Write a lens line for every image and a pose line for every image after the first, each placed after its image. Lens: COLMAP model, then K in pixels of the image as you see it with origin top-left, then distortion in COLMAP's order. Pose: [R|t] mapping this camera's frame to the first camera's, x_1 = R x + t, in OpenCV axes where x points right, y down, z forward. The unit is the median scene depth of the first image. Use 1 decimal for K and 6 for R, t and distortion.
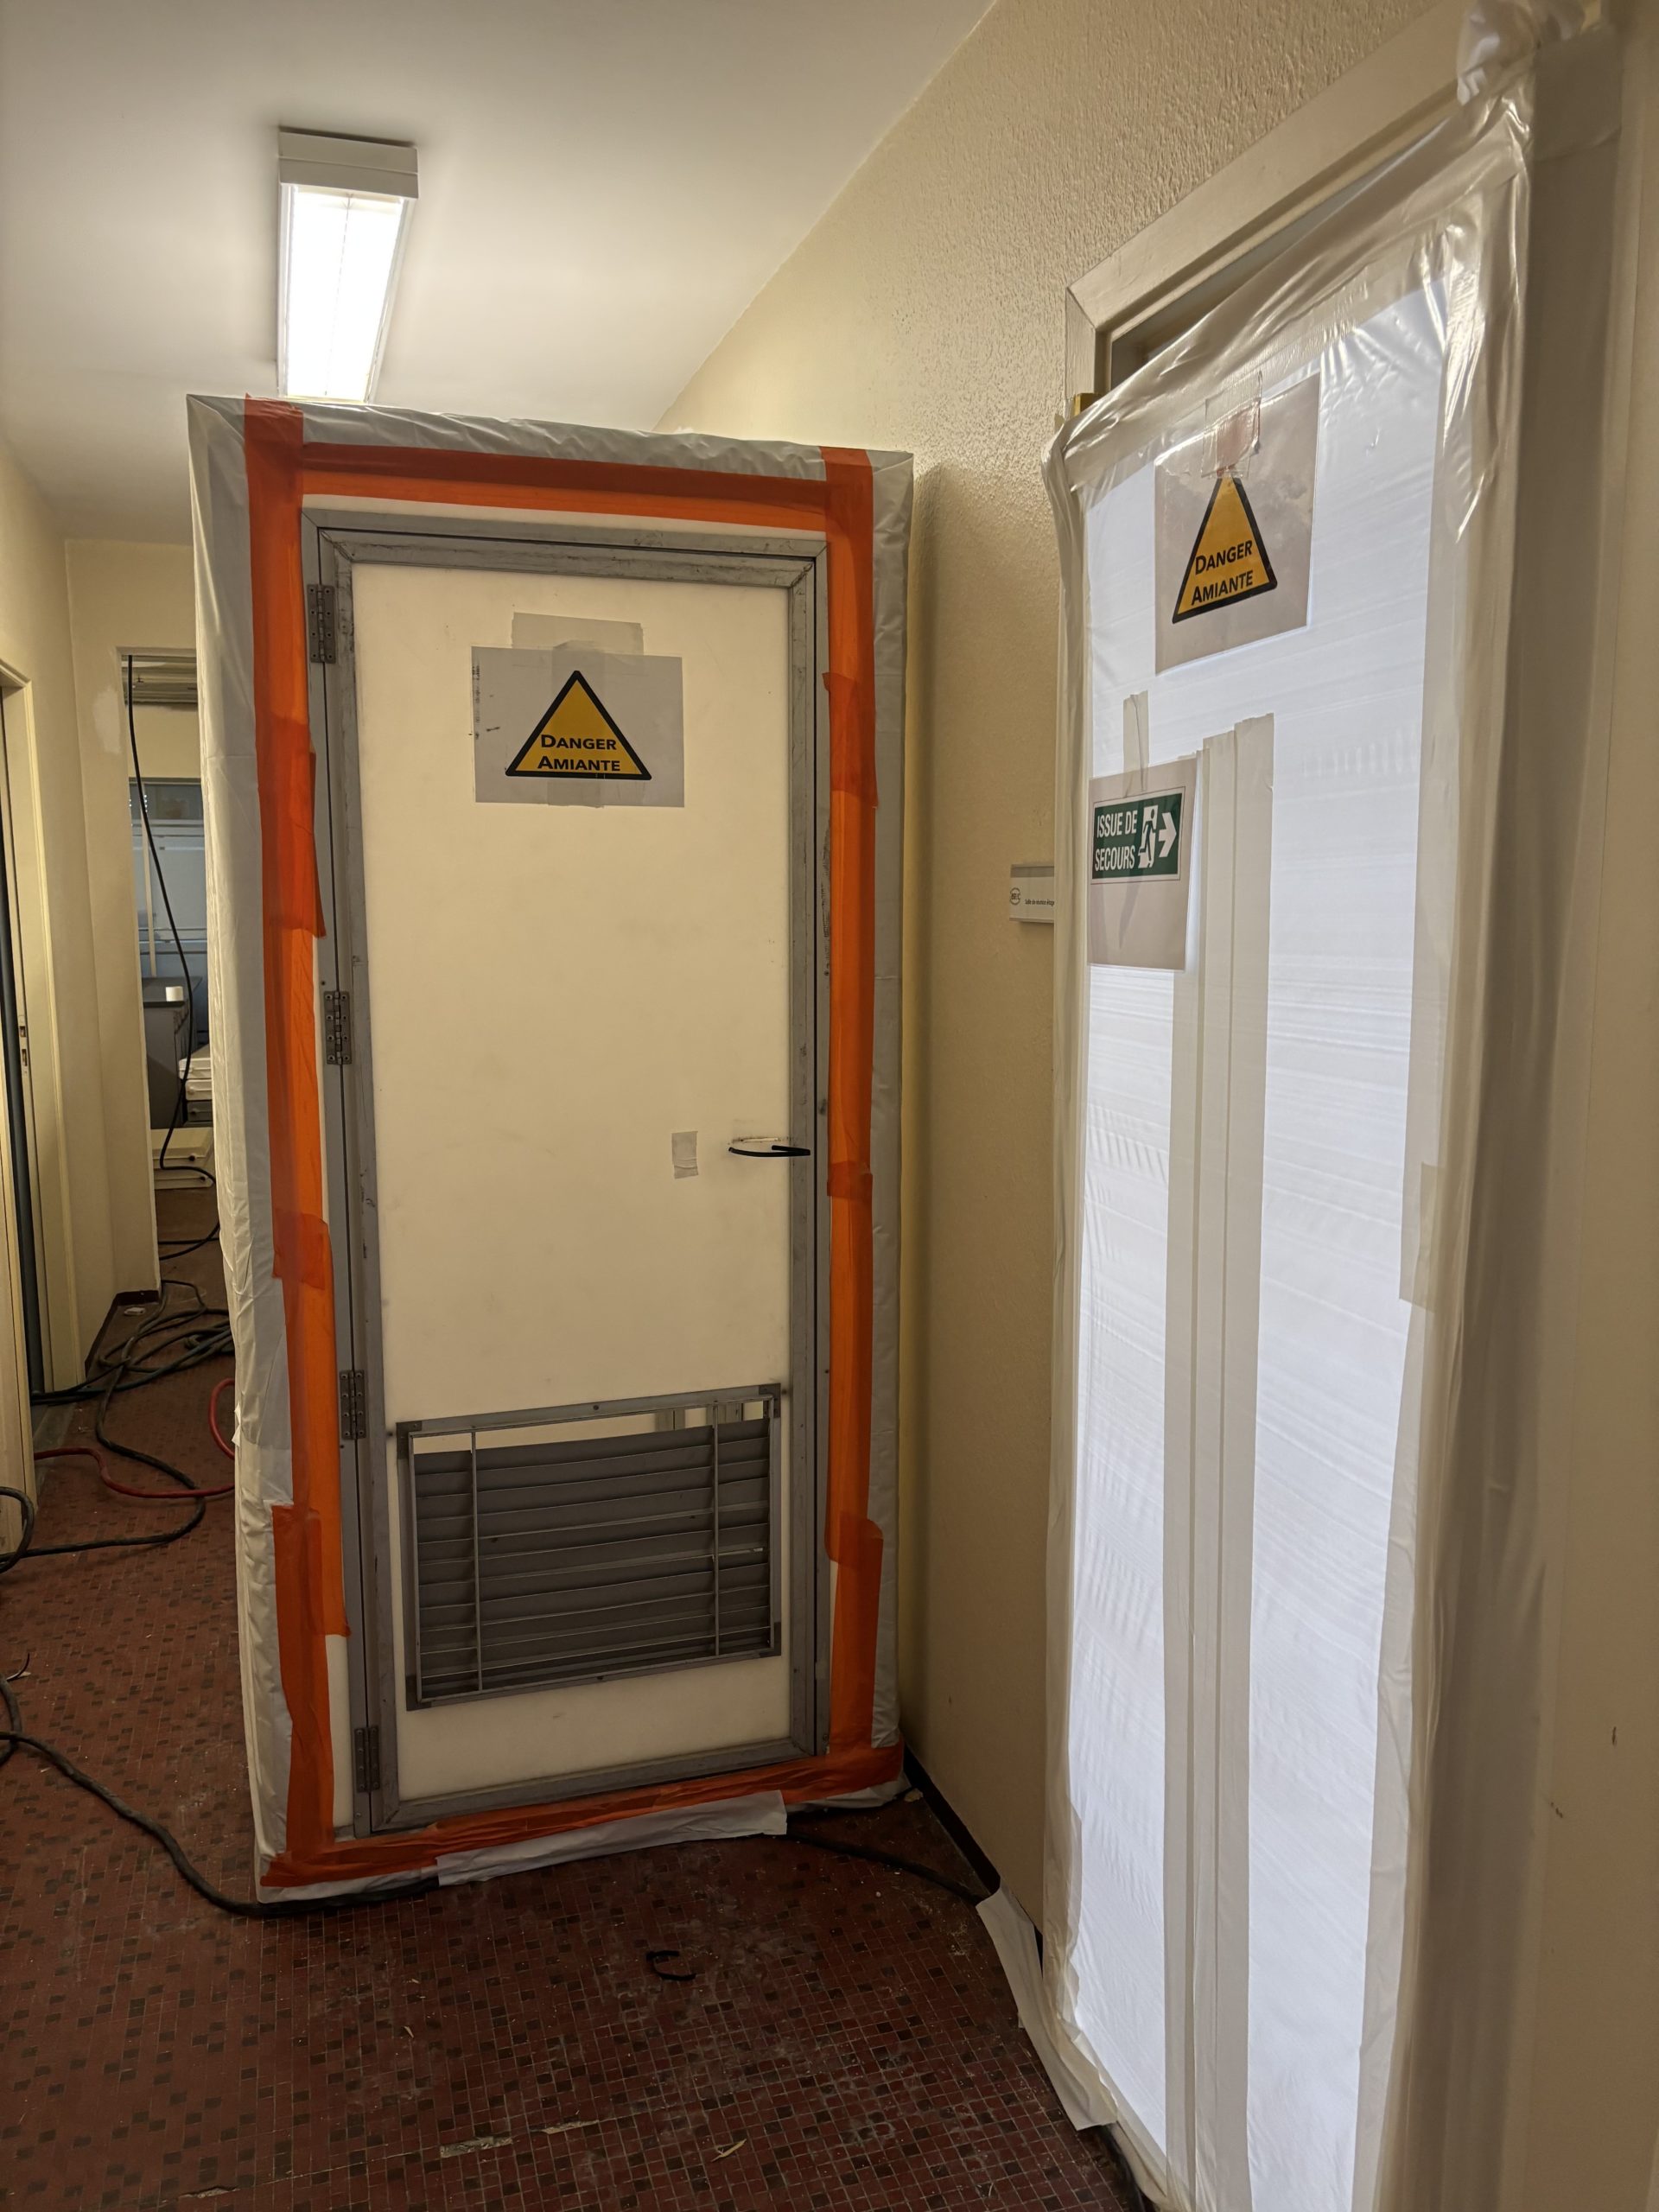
lens RADIAL K [[1703.6, 0, 829.5], [0, 1703.6, 1106.0], [0, 0, 1]] dist [0.011217, -0.004716]
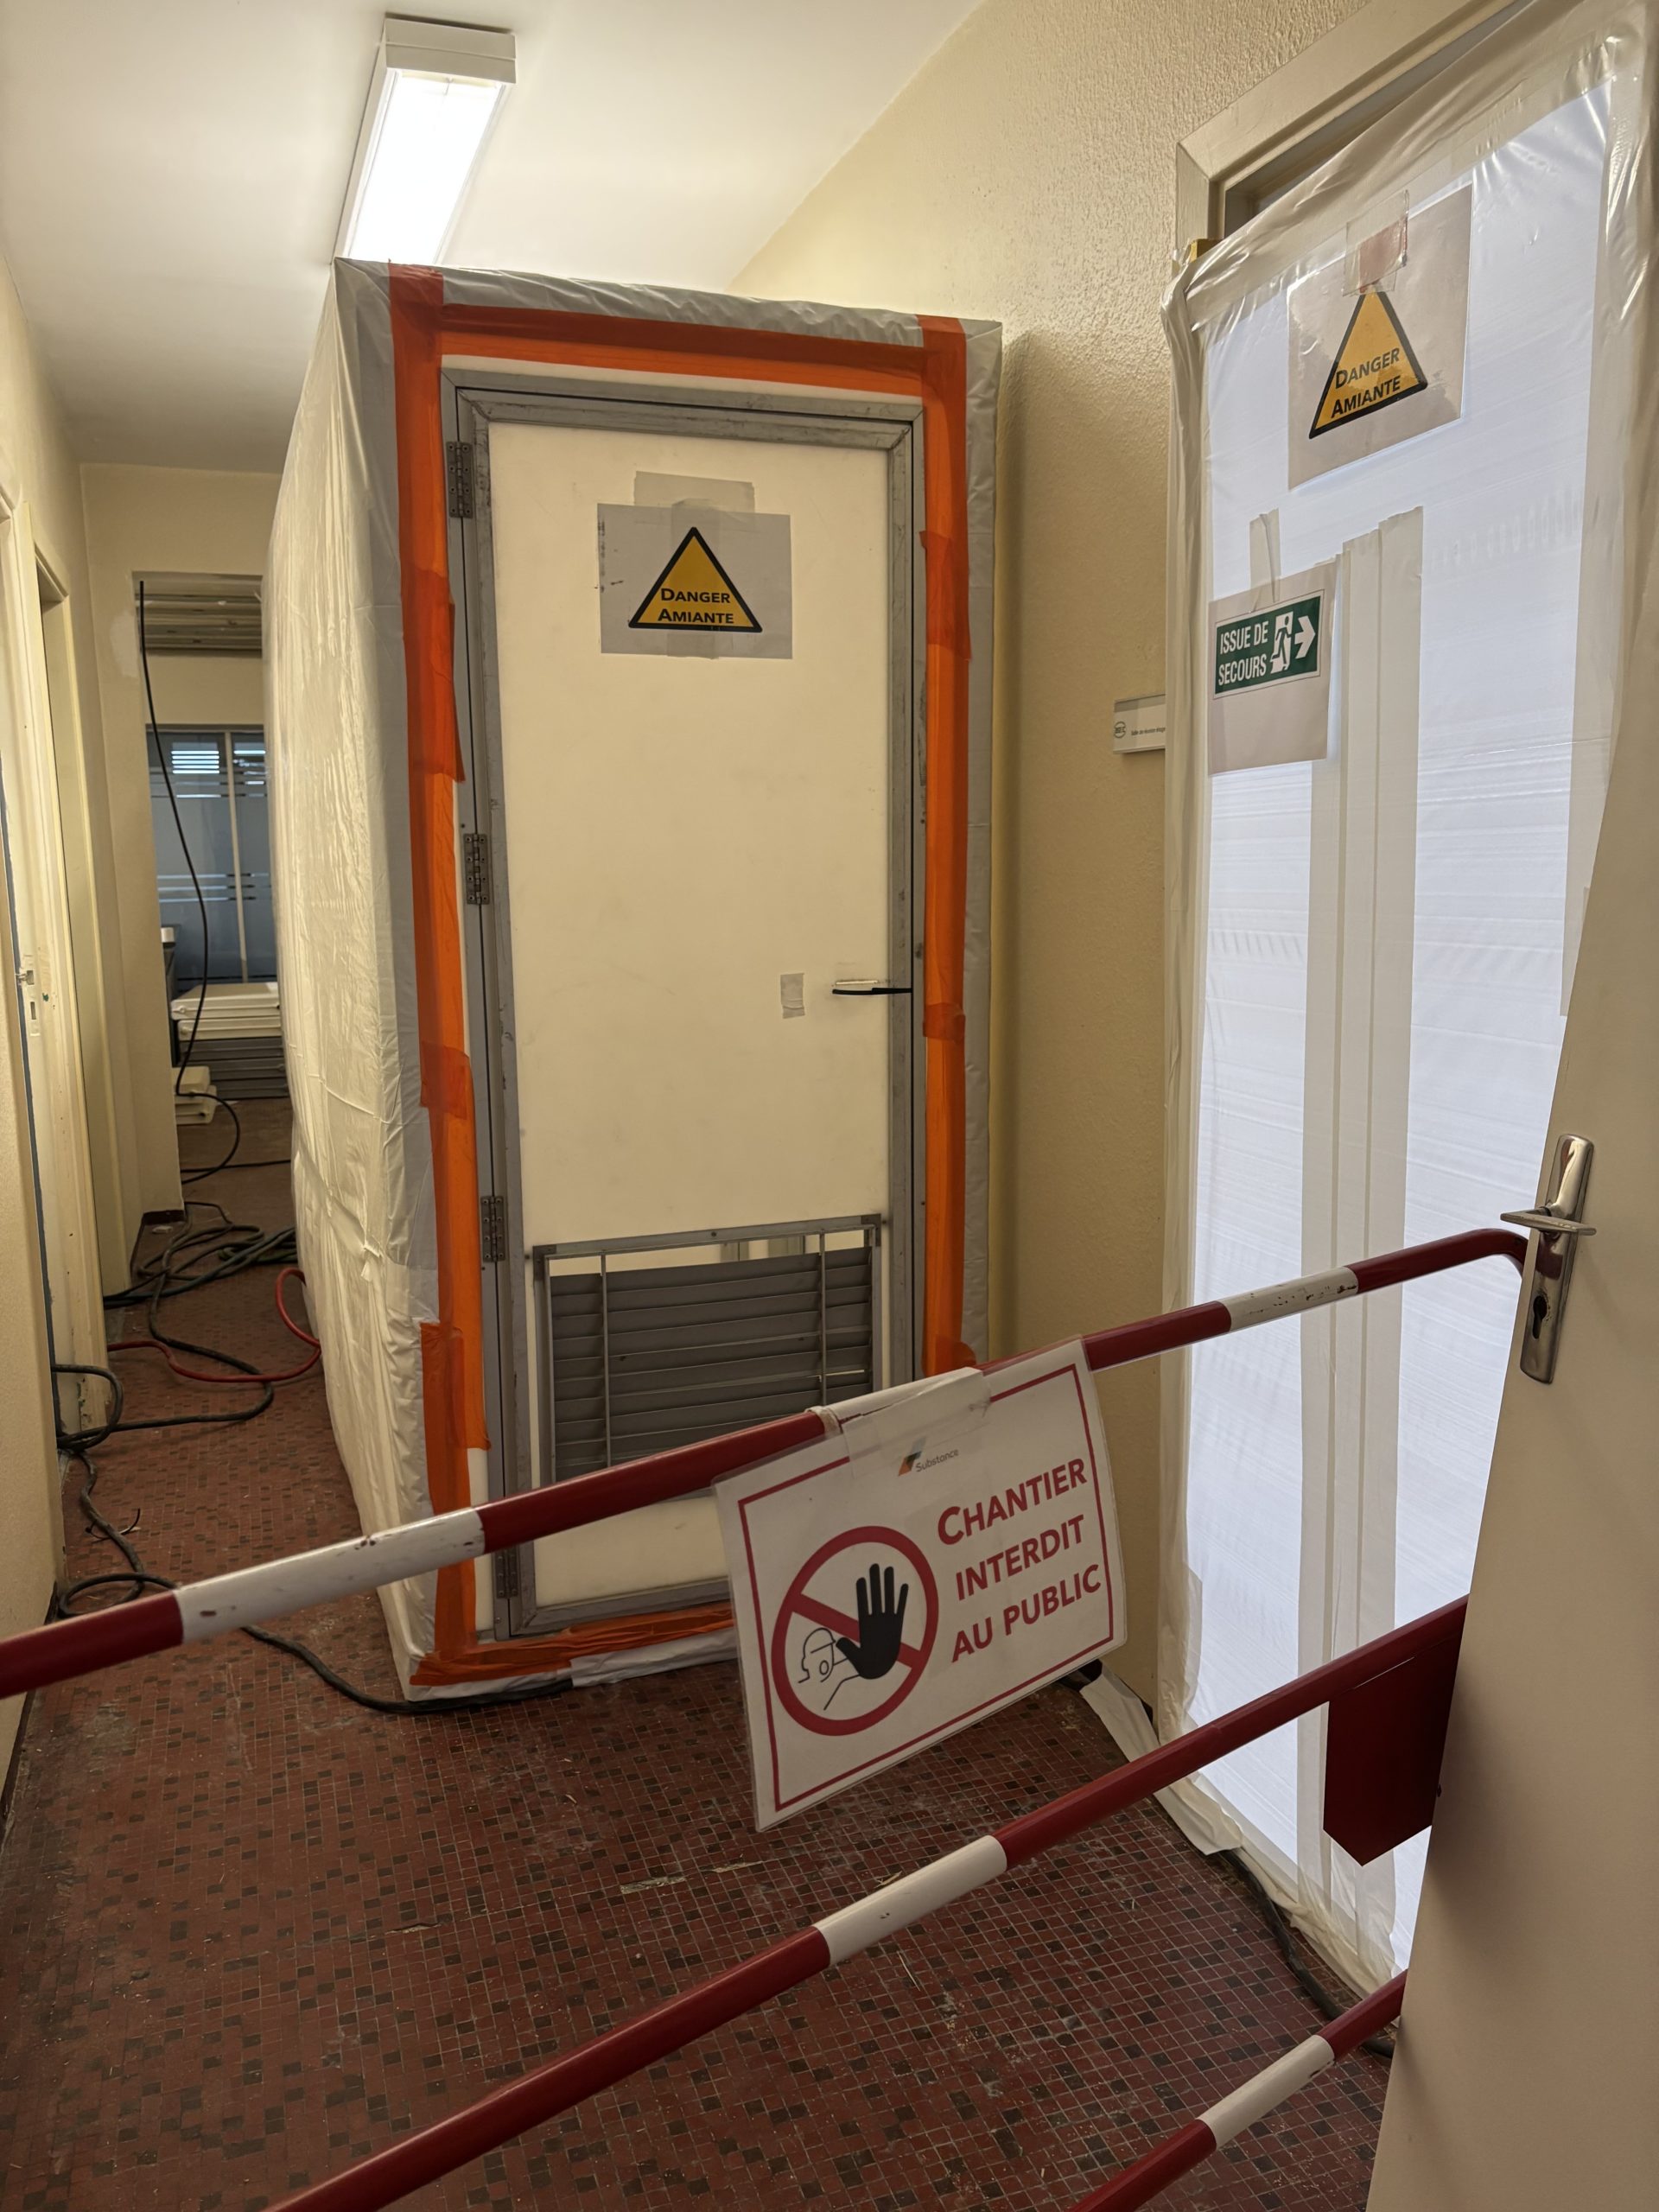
lens RADIAL K [[1700.1, 0, 819.0], [0, 1700.1, 1101.9], [0, 0, 1]] dist [0.008140, -0.006876]
pose [[0.999628, -0.016517, 0.021681, -0.099899], [0.016049, 0.999638, 0.021616, 0.077968], [-0.022030, -0.021260, 0.999531, -0.060019]]
